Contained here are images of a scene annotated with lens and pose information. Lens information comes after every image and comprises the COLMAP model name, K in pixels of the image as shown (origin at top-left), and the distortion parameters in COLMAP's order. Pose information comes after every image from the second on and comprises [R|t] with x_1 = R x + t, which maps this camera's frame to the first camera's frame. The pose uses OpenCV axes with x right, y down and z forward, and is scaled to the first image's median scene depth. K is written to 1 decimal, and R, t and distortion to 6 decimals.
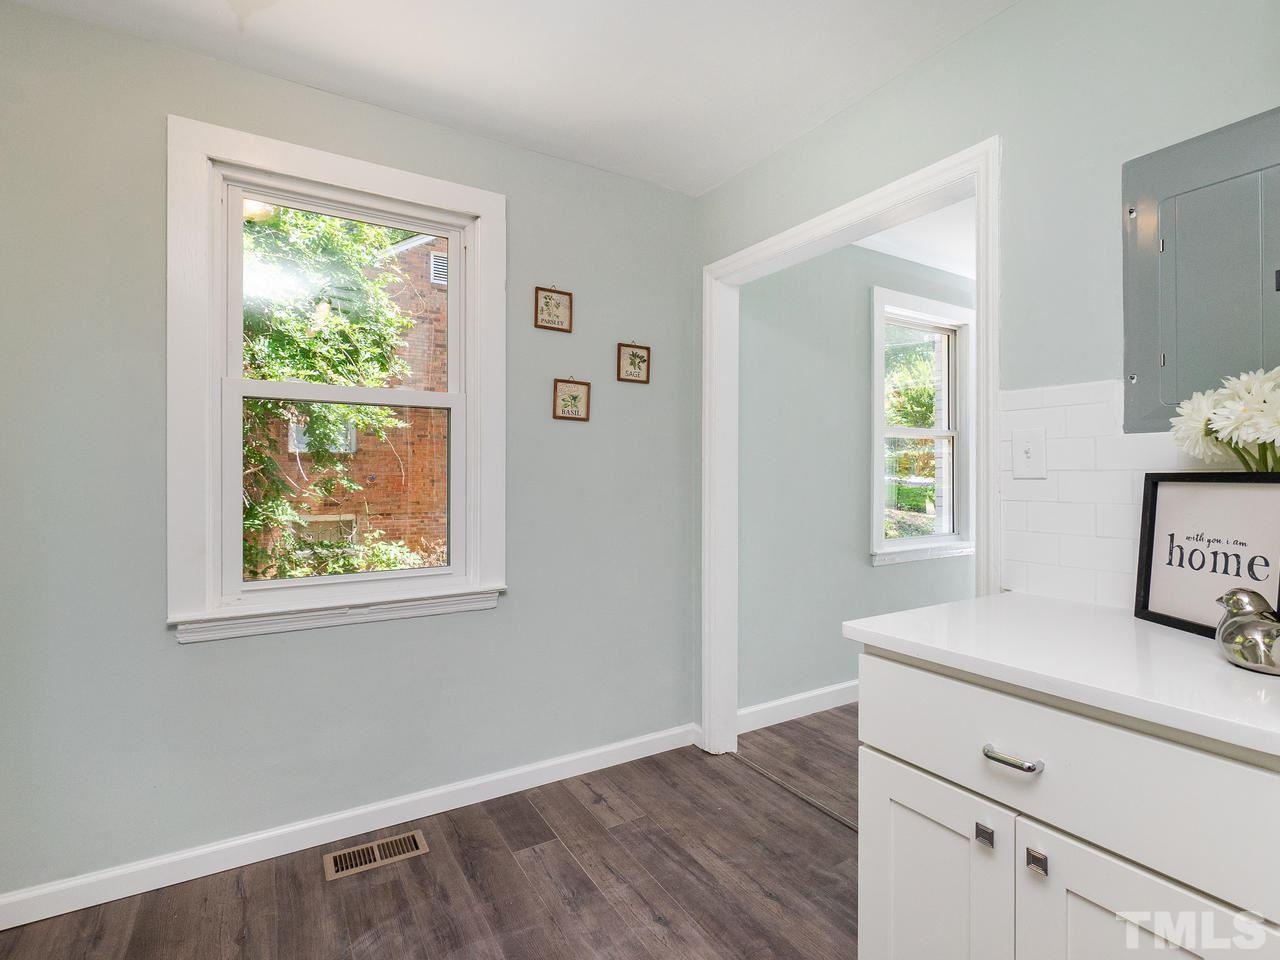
lens RADIAL K [[622.6, 0, 647.9], [0, 622.6, 474.7], [0, 0, 1]] dist [-0.001003, -0.000918]
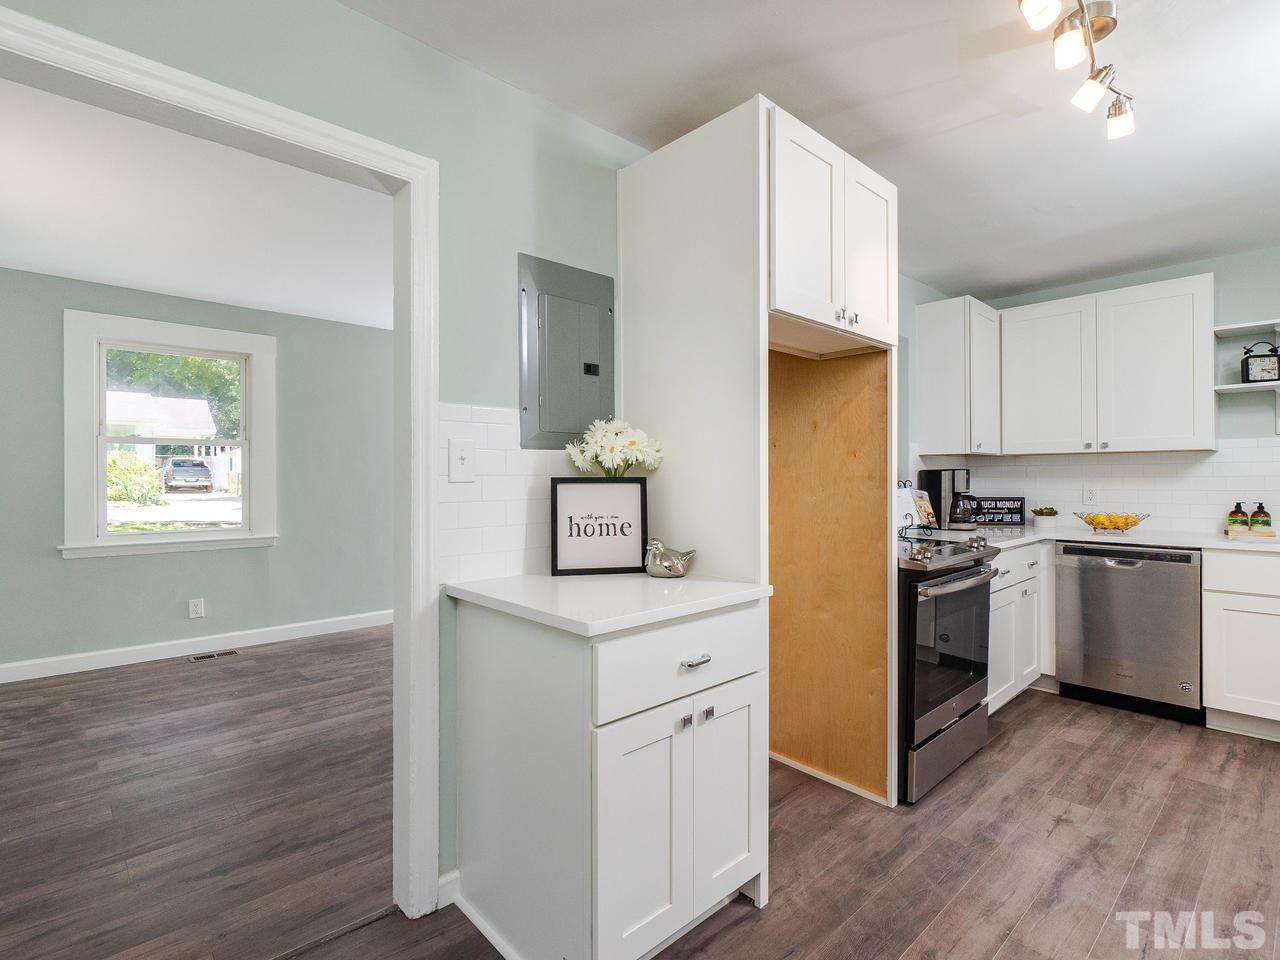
lens RADIAL K [[622.6, 0, 637.1], [0, 622.6, 482.3], [0, 0, 1]] dist [-0.001003, -0.000918]
pose [[-0.196333, -0.002115, 0.980535, -0.760372], [0.000134, 0.999998, 0.002184, 0.006287], [-0.980537, 0.000561, -0.196332, 1.207400]]
